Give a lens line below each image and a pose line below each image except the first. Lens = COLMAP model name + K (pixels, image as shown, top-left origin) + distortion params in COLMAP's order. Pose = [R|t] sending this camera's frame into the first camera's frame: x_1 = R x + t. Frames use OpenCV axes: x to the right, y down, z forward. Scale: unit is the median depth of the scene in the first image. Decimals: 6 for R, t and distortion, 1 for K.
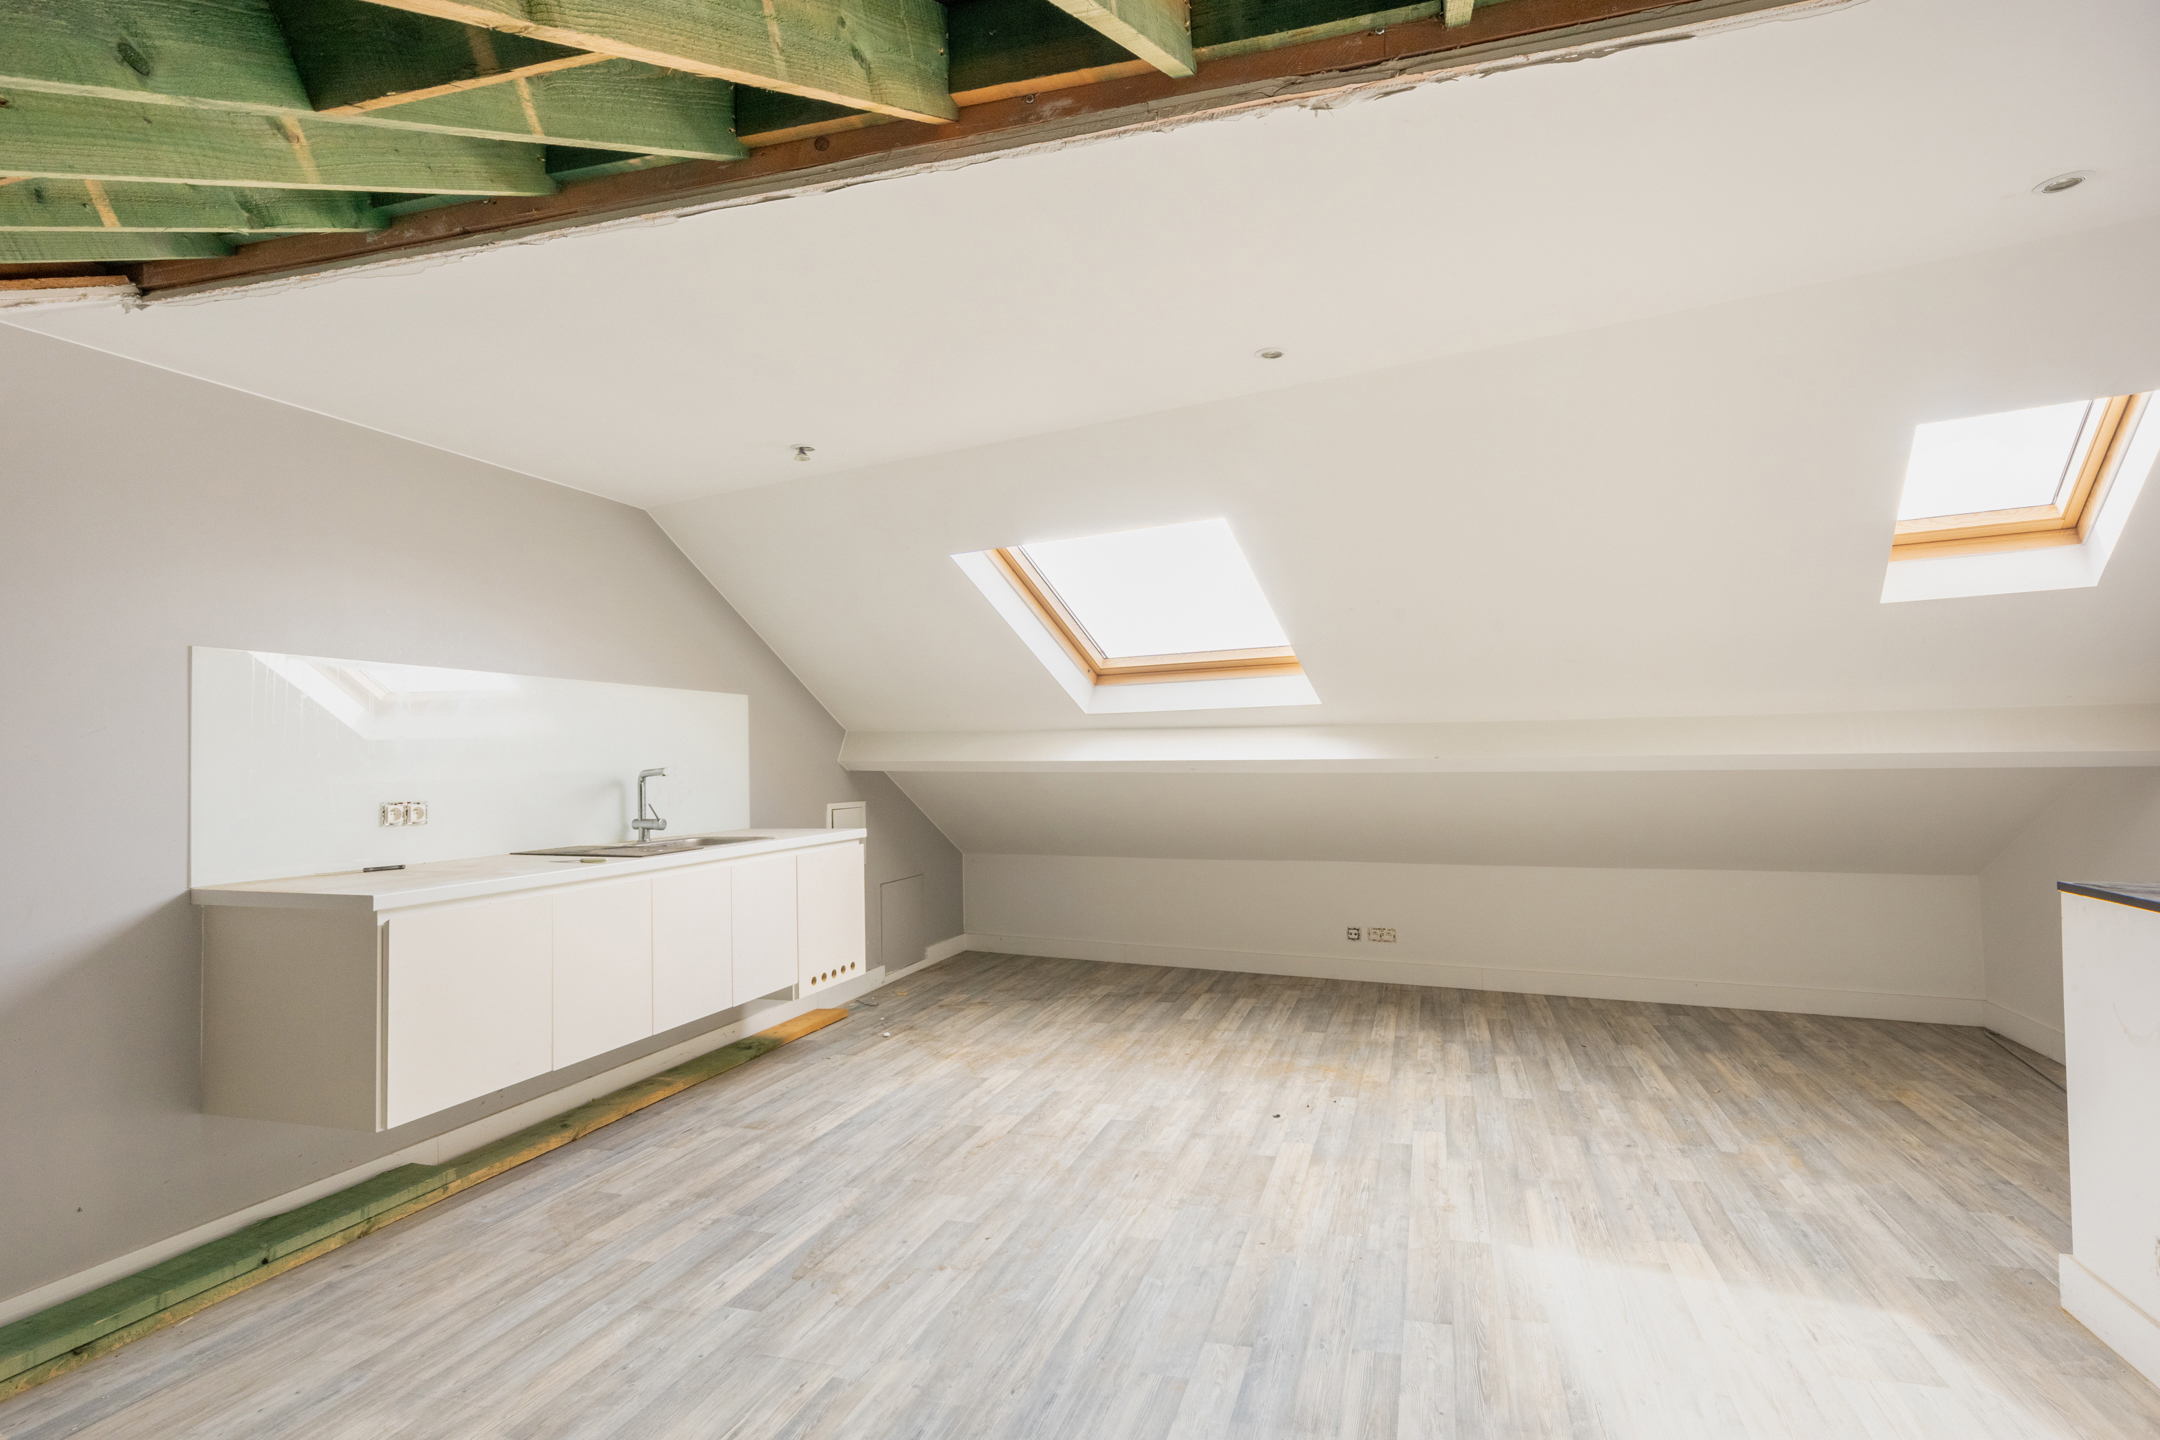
lens RADIAL K [[1064.3, 0, 1080.0], [0, 1064.3, 720.0], [0, 0, 1]] dist [0.000806, 0.000286]
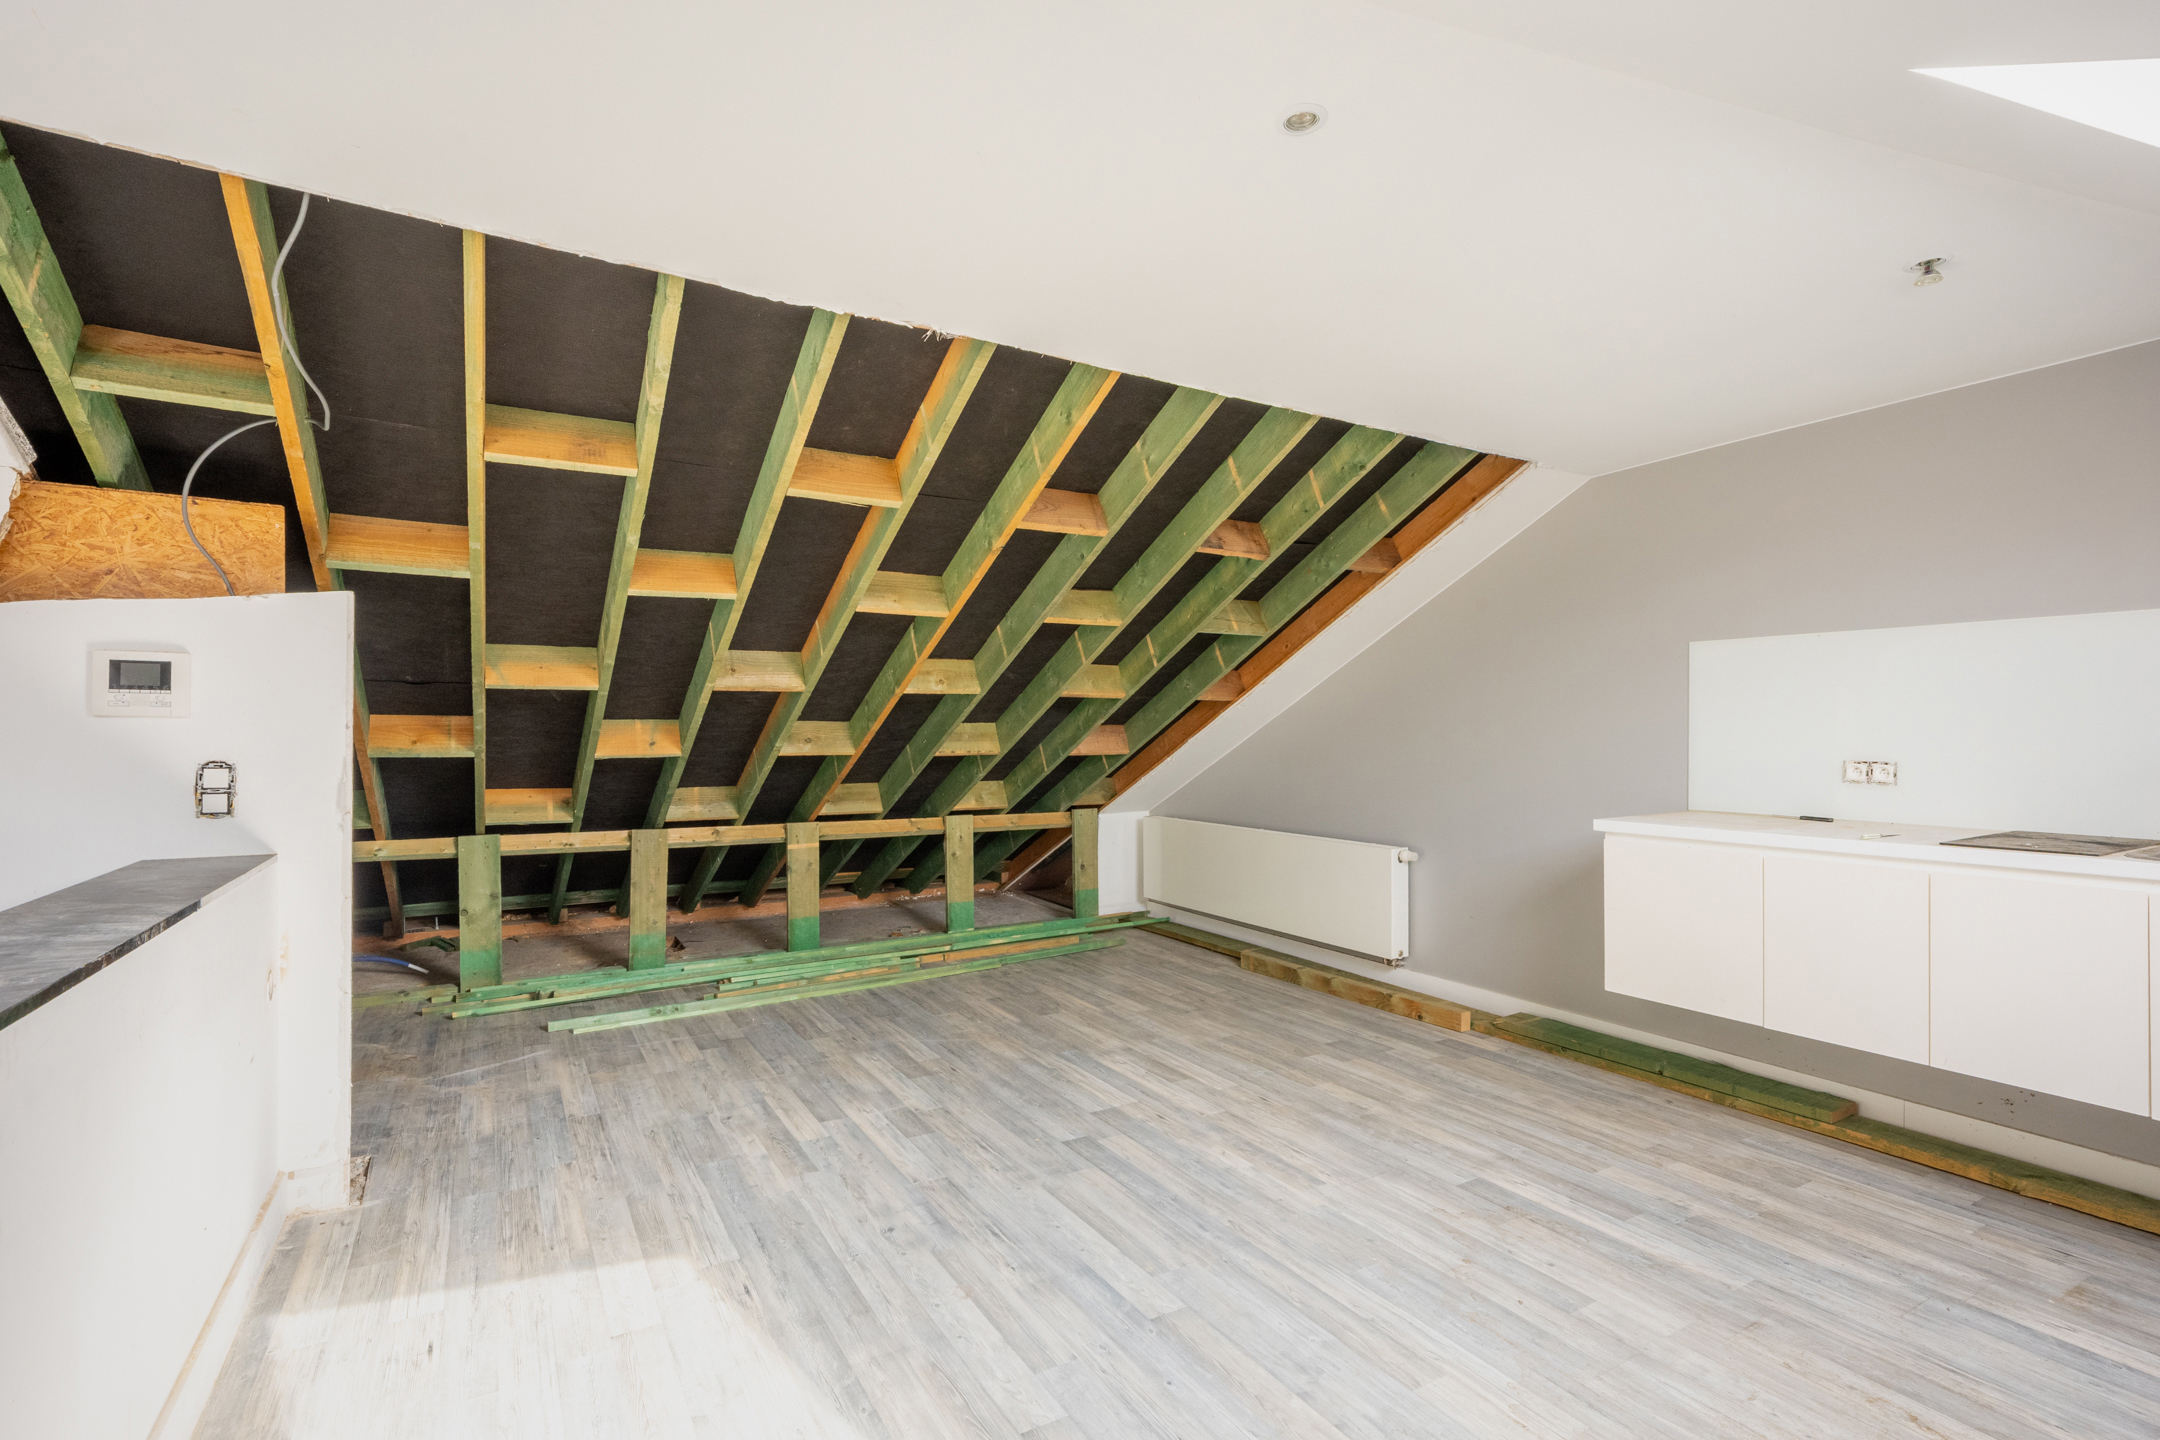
lens RADIAL K [[974.2, 0, 1080.0], [0, 974.2, 720.0], [0, 0, 1]] dist [0.001230, 0.000176]
pose [[-0.652942, 0.008558, -0.757359, 0.706692], [0.039126, 0.998982, -0.022443, 0.032201], [0.756397, -0.044286, -0.652612, 1.240663]]
